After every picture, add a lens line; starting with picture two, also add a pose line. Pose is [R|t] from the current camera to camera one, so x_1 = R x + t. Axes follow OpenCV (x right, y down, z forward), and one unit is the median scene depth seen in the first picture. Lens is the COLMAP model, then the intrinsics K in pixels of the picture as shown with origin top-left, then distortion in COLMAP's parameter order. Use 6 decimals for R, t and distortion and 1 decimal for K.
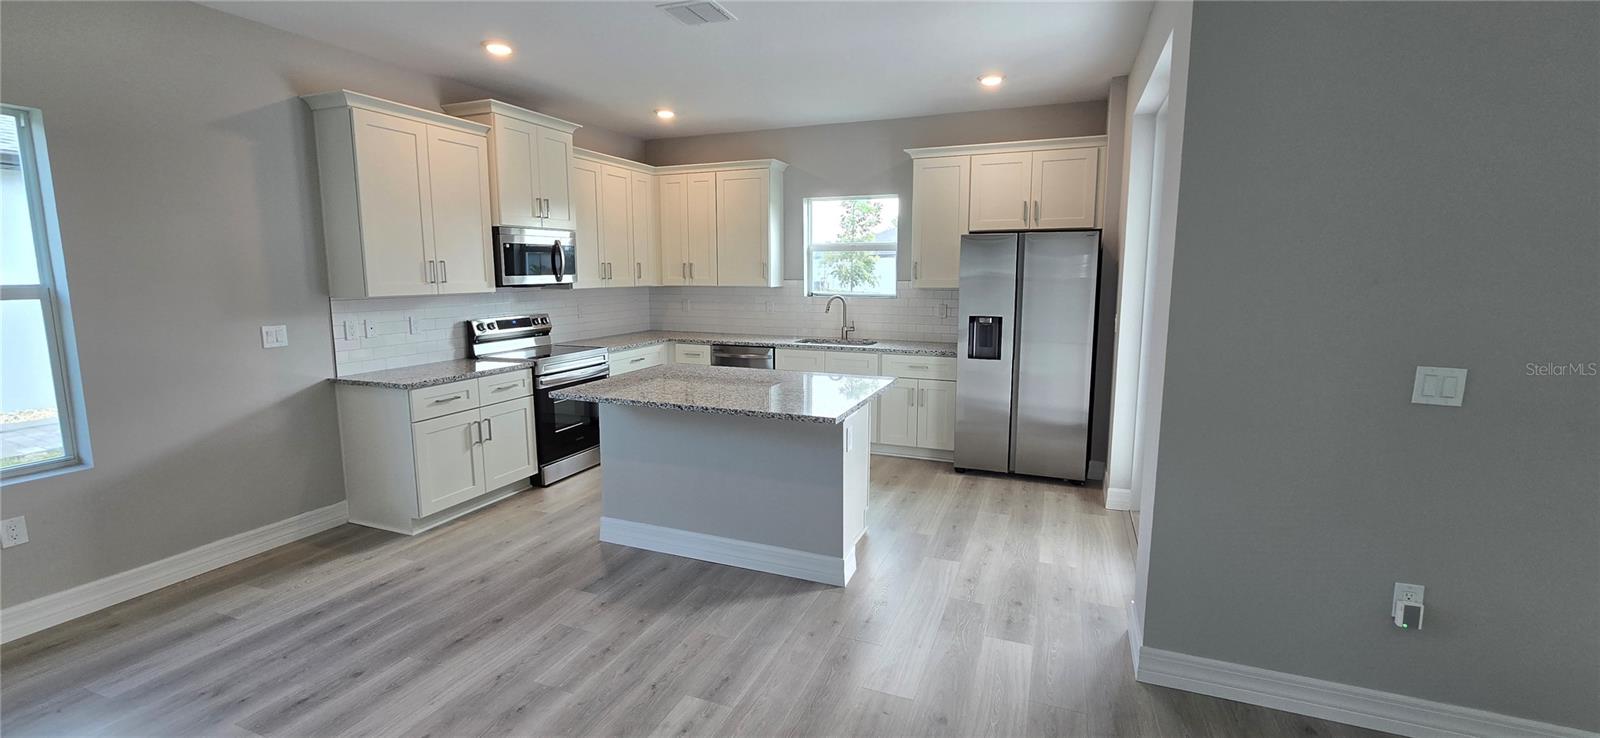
lens RADIAL K [[657.6, 0, 798.6], [0, 657.6, 362.6], [0, 0, 1]] dist [0.003090, -0.000002]
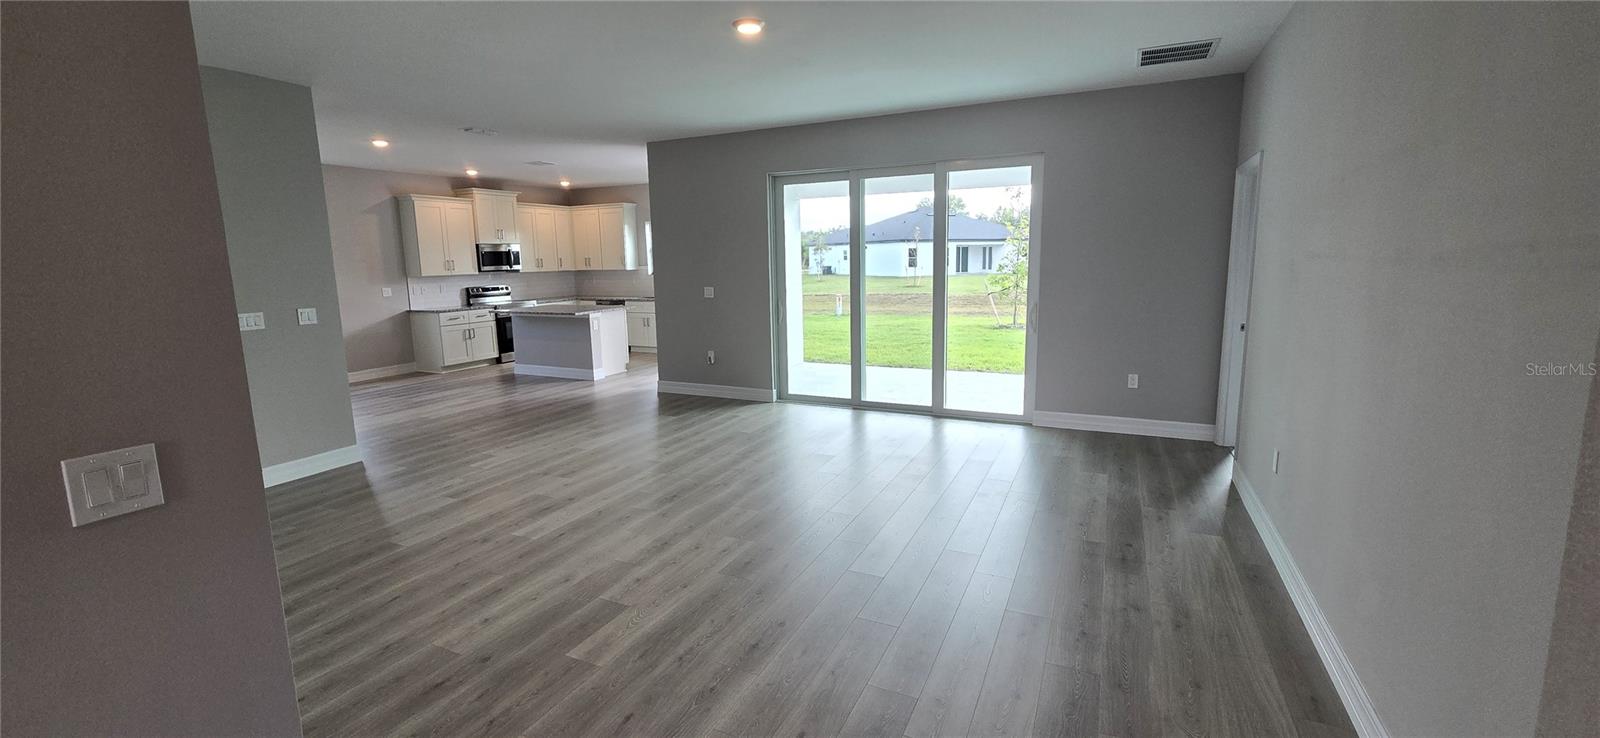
lens RADIAL K [[657.6, 0, 801.9], [0, 657.6, 366.9], [0, 0, 1]] dist [0.003090, -0.000002]
pose [[0.997045, -0.007326, -0.076465, 0.795235], [0.009266, 0.999644, 0.025040, 0.160956], [0.076254, -0.025675, 0.996758, -1.134150]]
